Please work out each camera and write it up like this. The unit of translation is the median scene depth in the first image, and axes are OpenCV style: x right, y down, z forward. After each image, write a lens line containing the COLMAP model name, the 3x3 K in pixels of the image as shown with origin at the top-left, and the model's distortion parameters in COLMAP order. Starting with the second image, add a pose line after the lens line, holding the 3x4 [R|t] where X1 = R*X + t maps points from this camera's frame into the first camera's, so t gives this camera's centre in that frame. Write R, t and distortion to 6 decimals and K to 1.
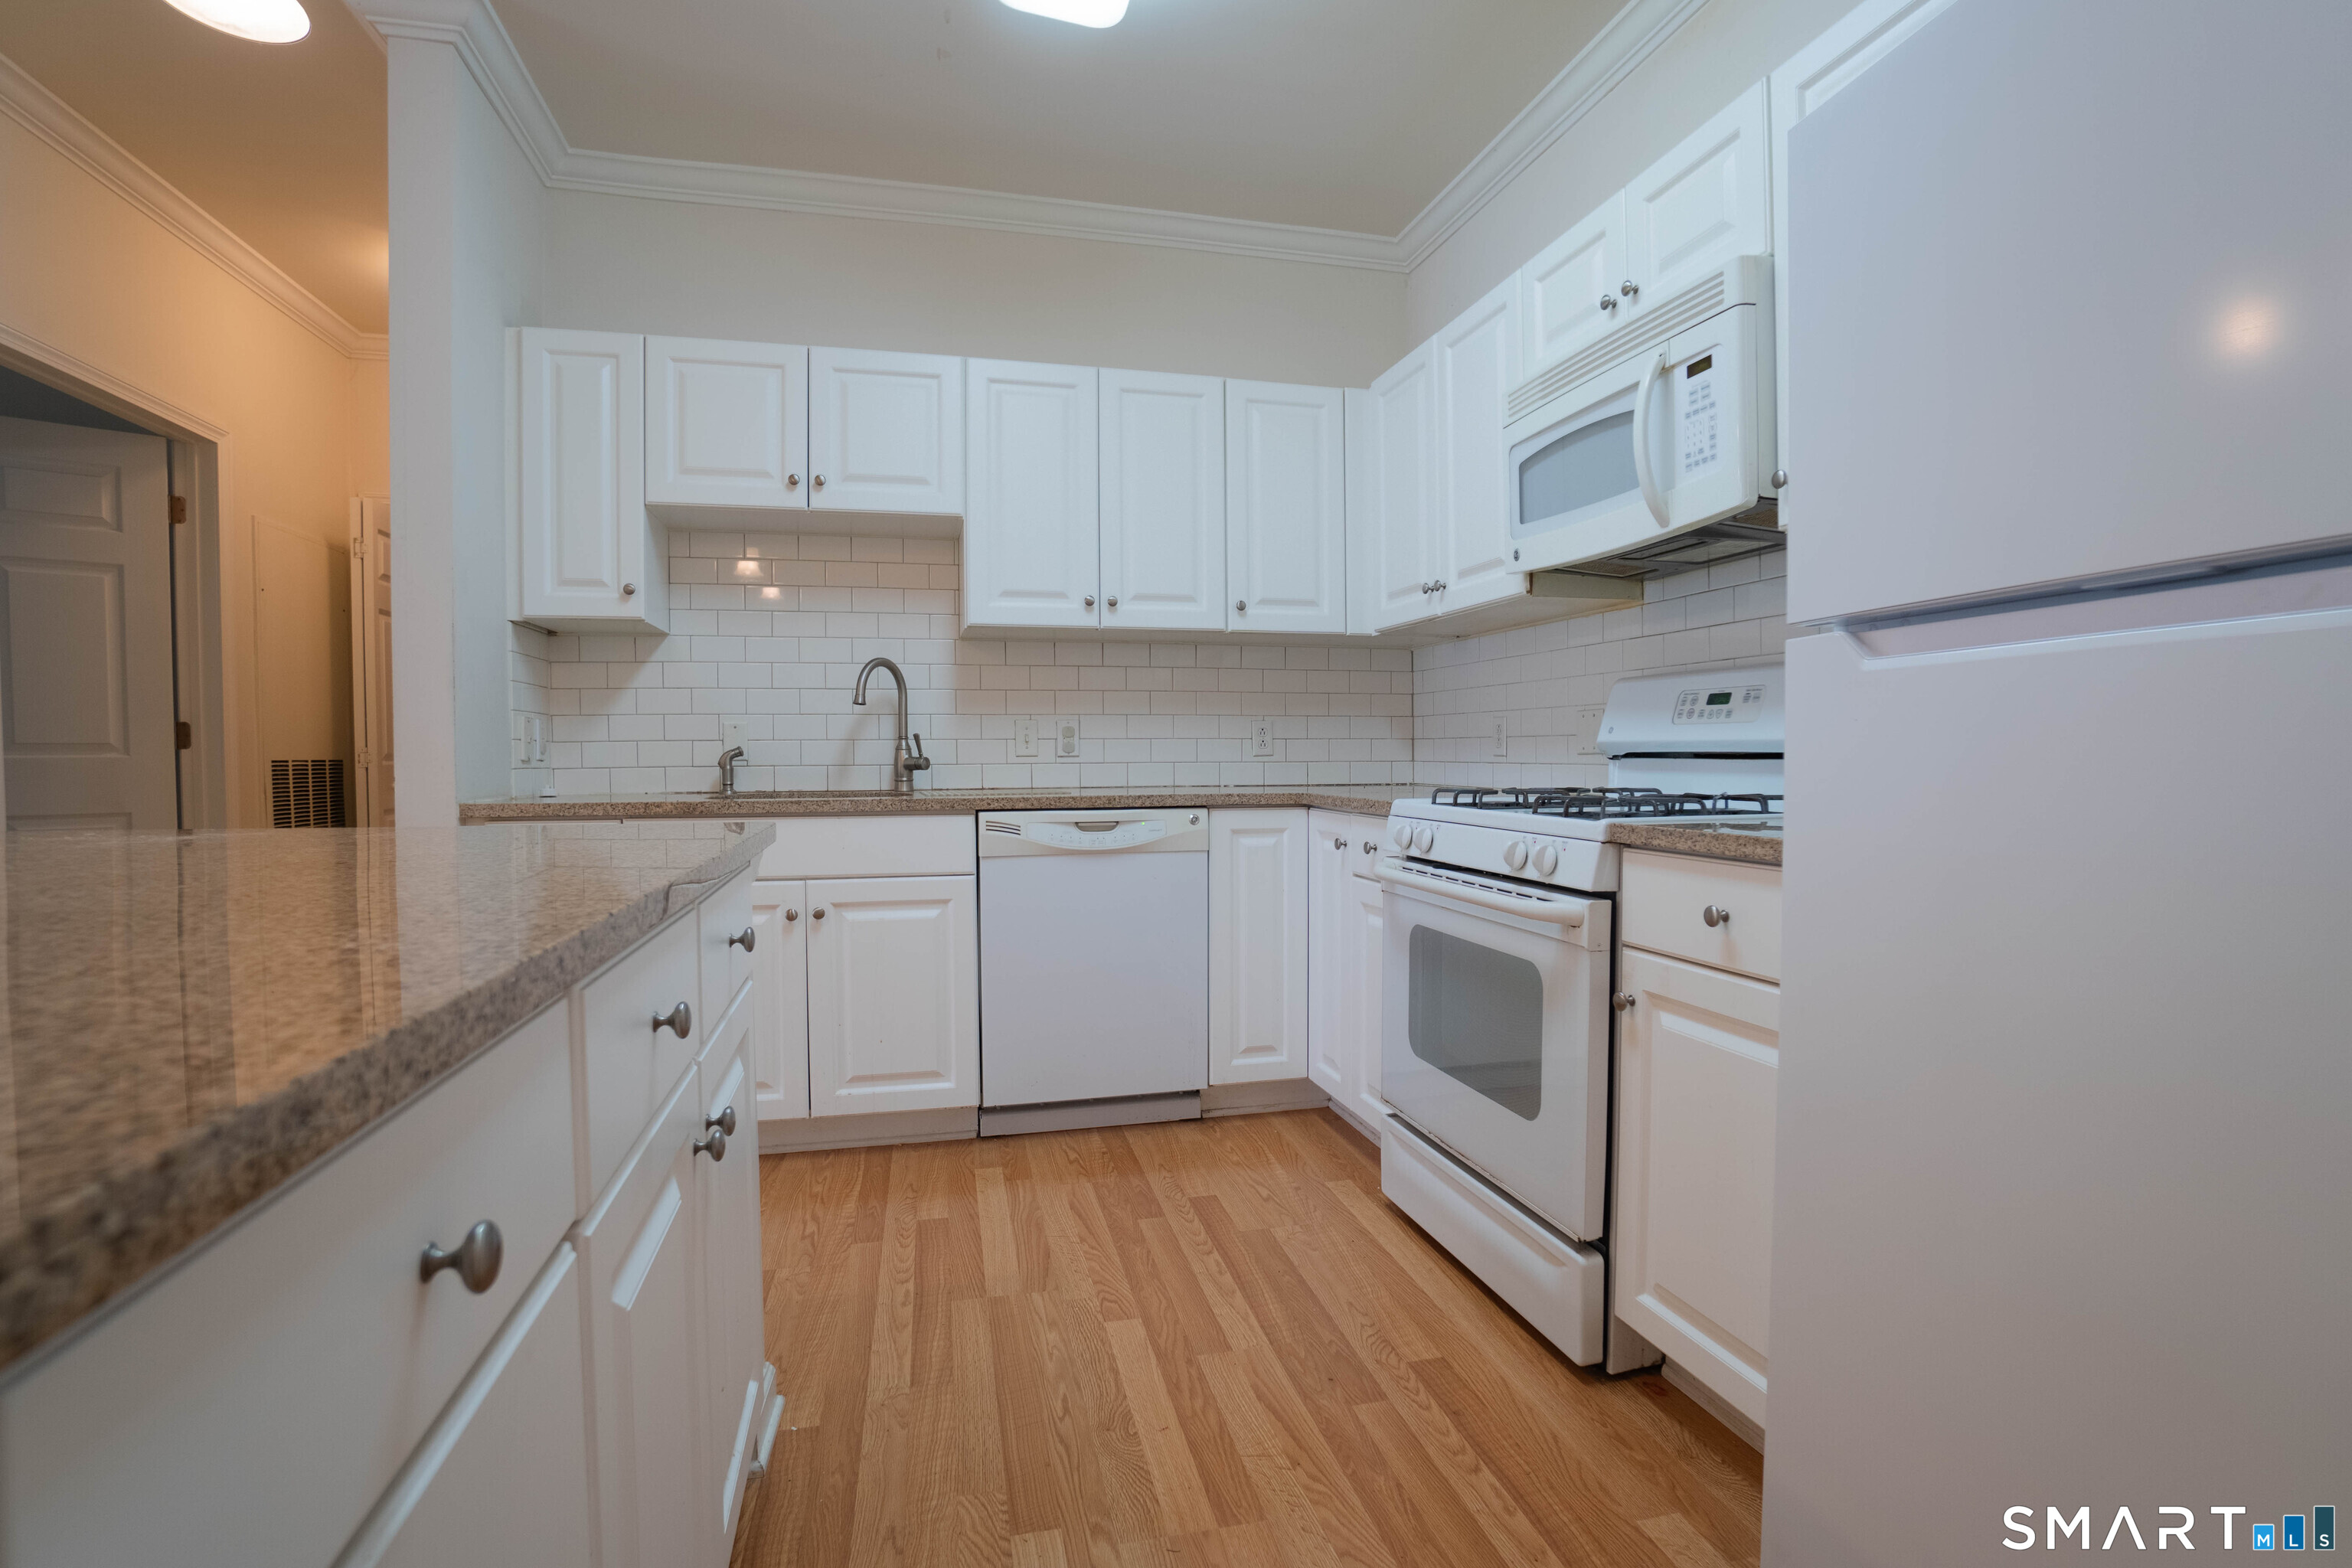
lens RADIAL K [[1106.2, 0, 1176.0], [0, 1106.2, 784.0], [0, 0, 1]] dist [-0.066427, 0.025023]
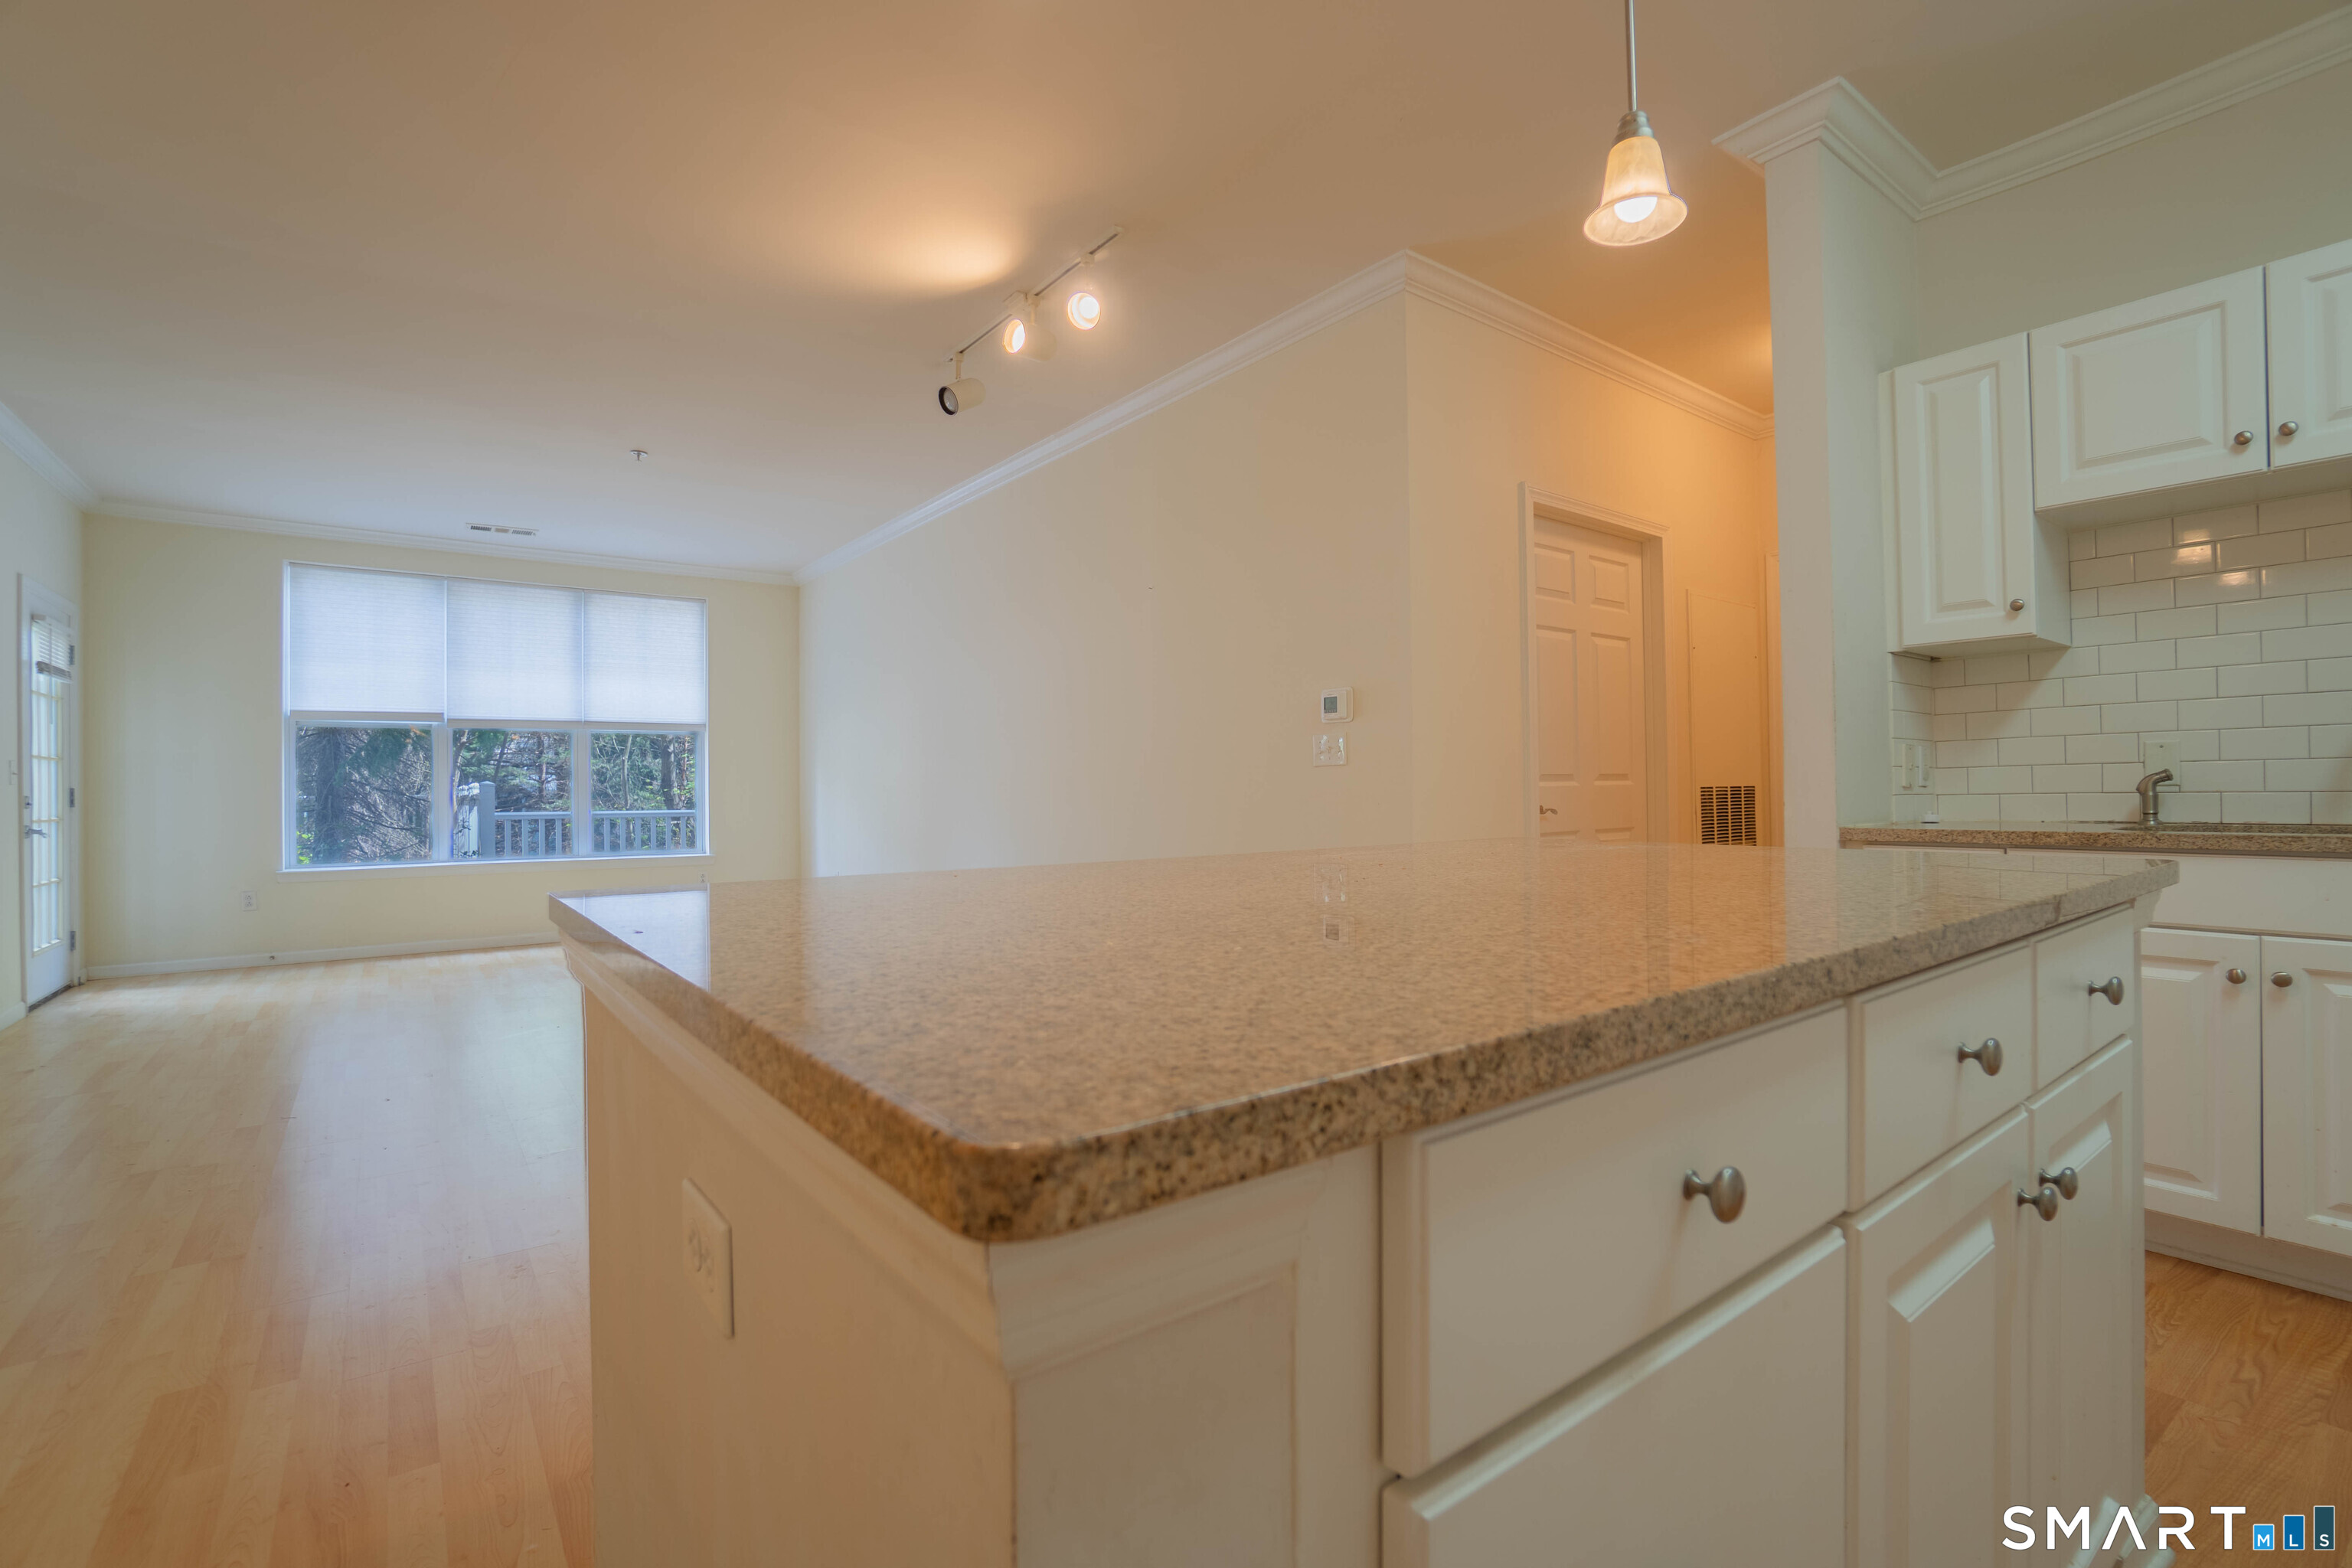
lens RADIAL K [[1068.3, 0, 1188.2], [0, 1068.3, 787.8], [0, 0, 1]] dist [-0.067317, 0.023539]
pose [[0.392406, -0.003483, -0.919786, 0.039980], [-0.013517, 0.999863, -0.009553, -0.002303], [0.919693, 0.016182, 0.392305, -0.011116]]
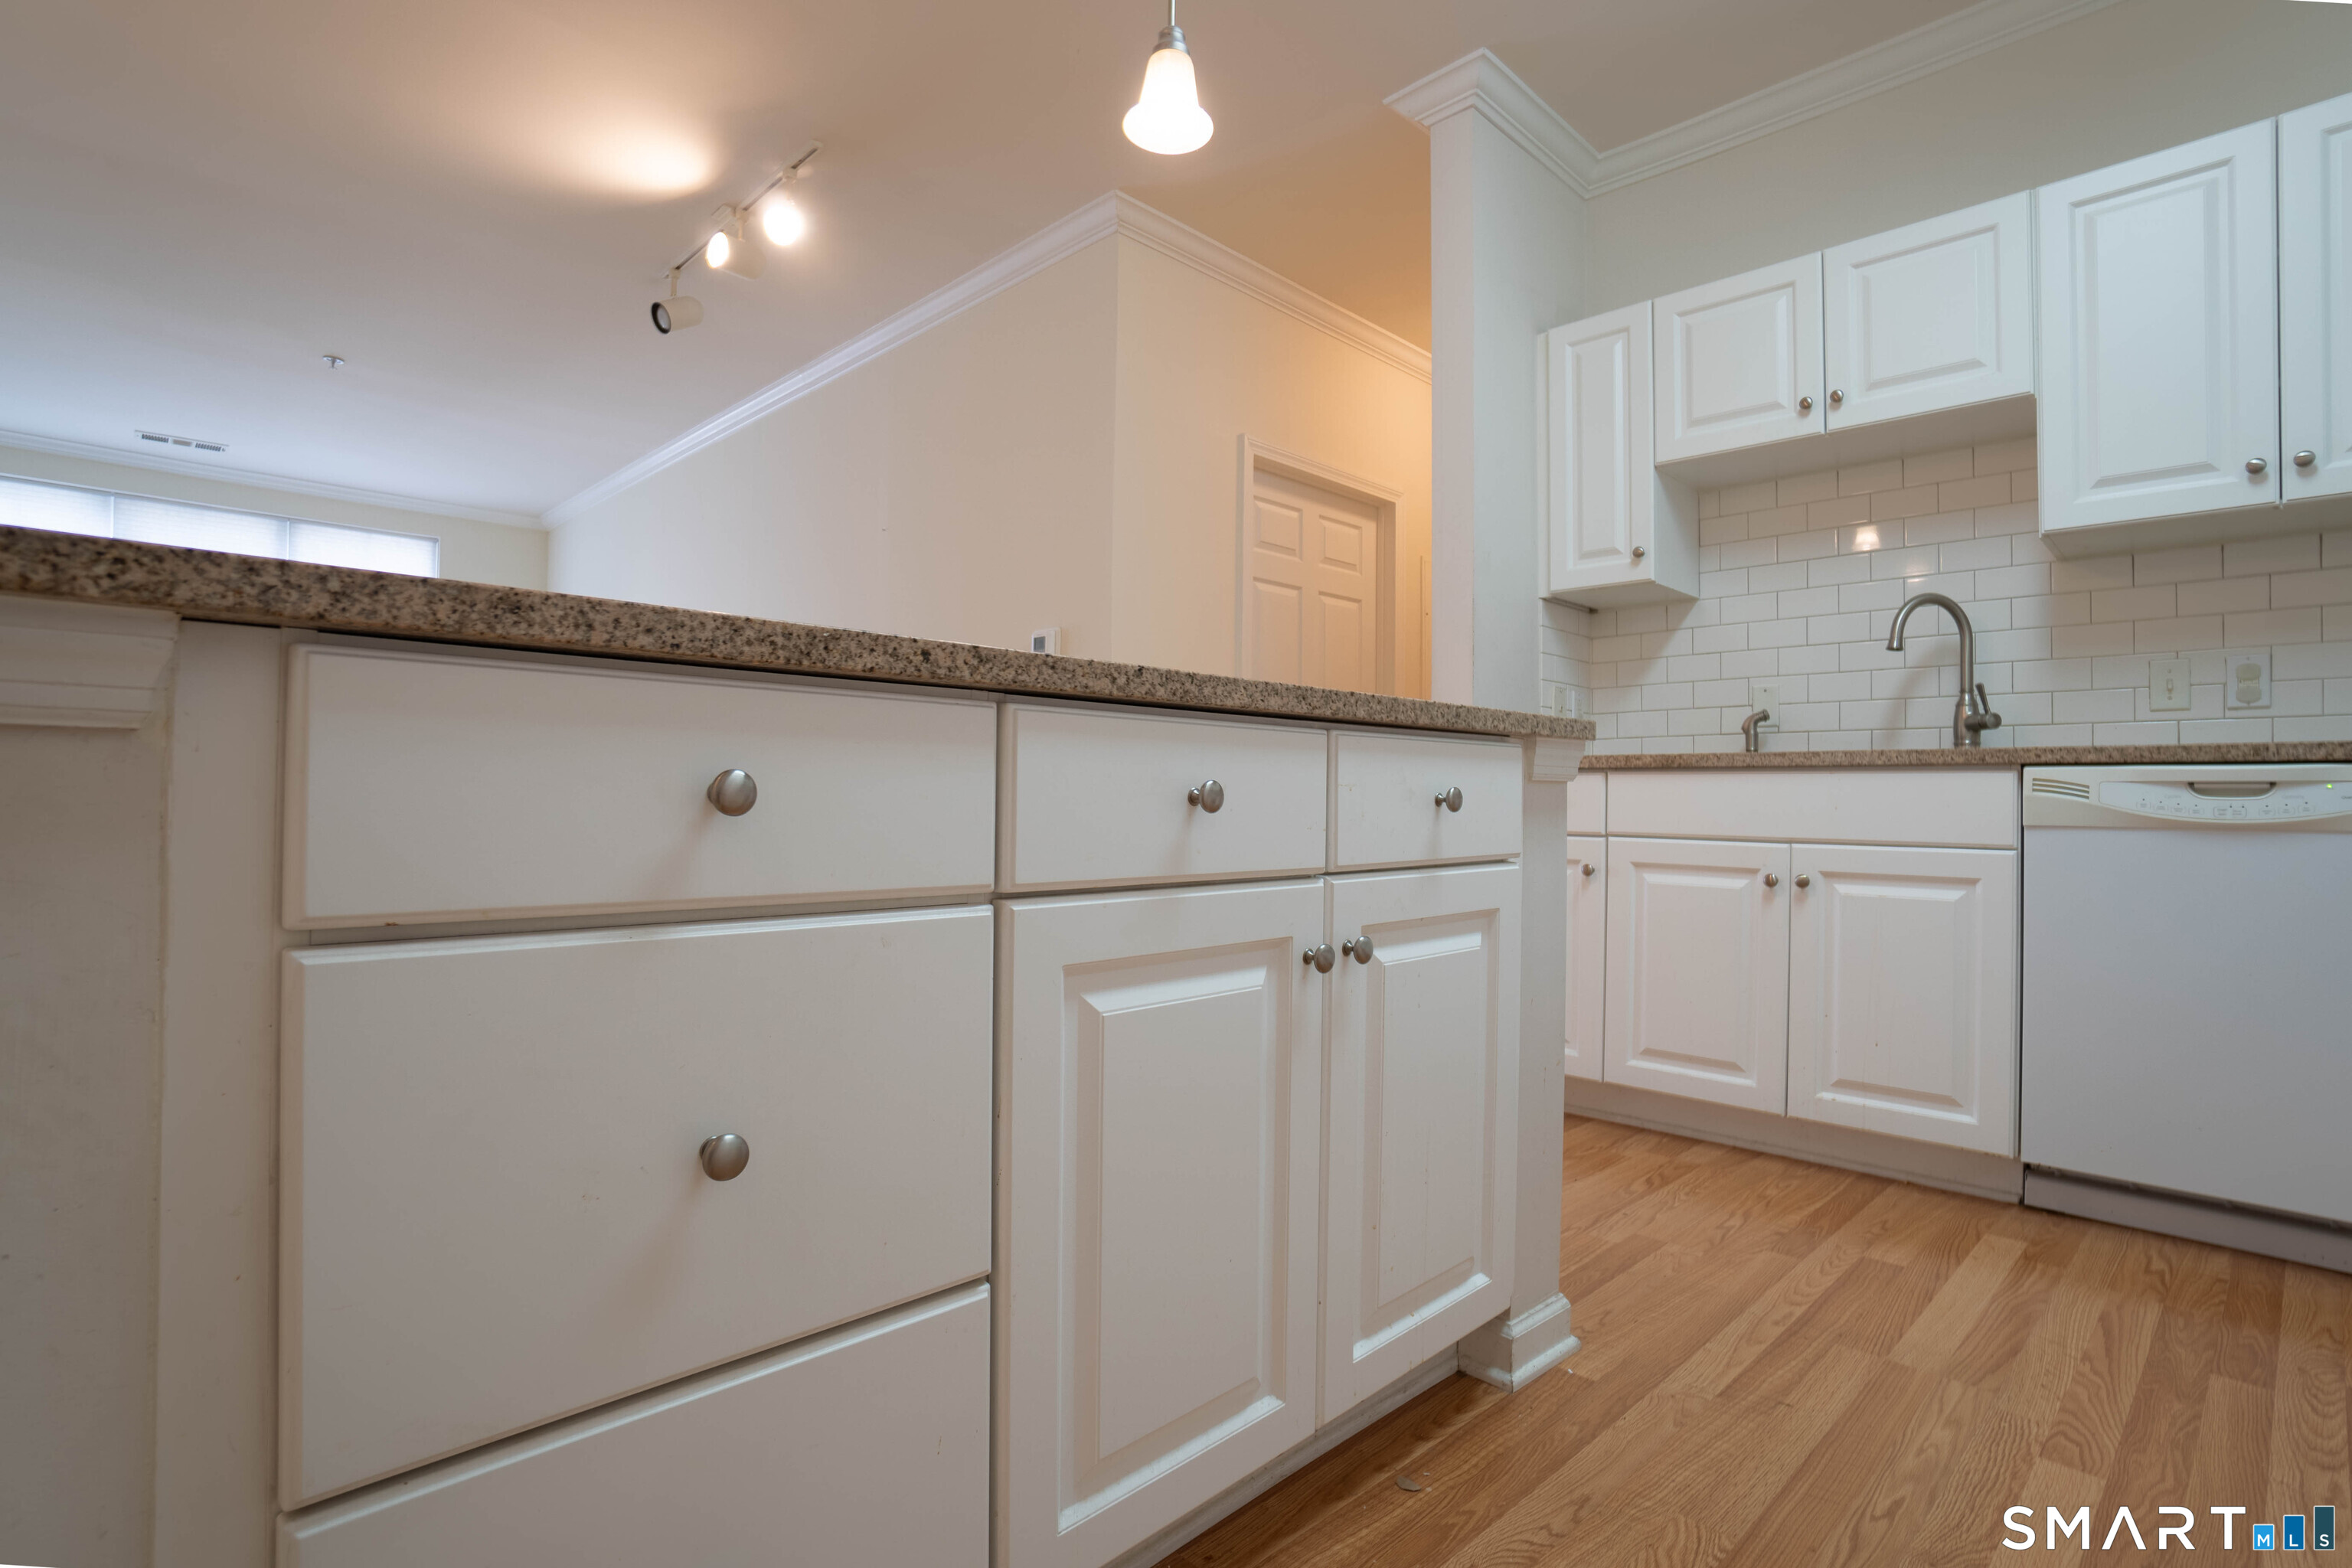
lens RADIAL K [[1124.1, 0, 1194.0], [0, 1124.1, 788.6], [0, 0, 1]] dist [-0.068834, 0.025143]
pose [[0.514902, 0.002040, -0.857247, 0.178174], [-0.035778, 0.999177, -0.019112, 0.079125], [0.856502, 0.040511, 0.514551, 0.134773]]
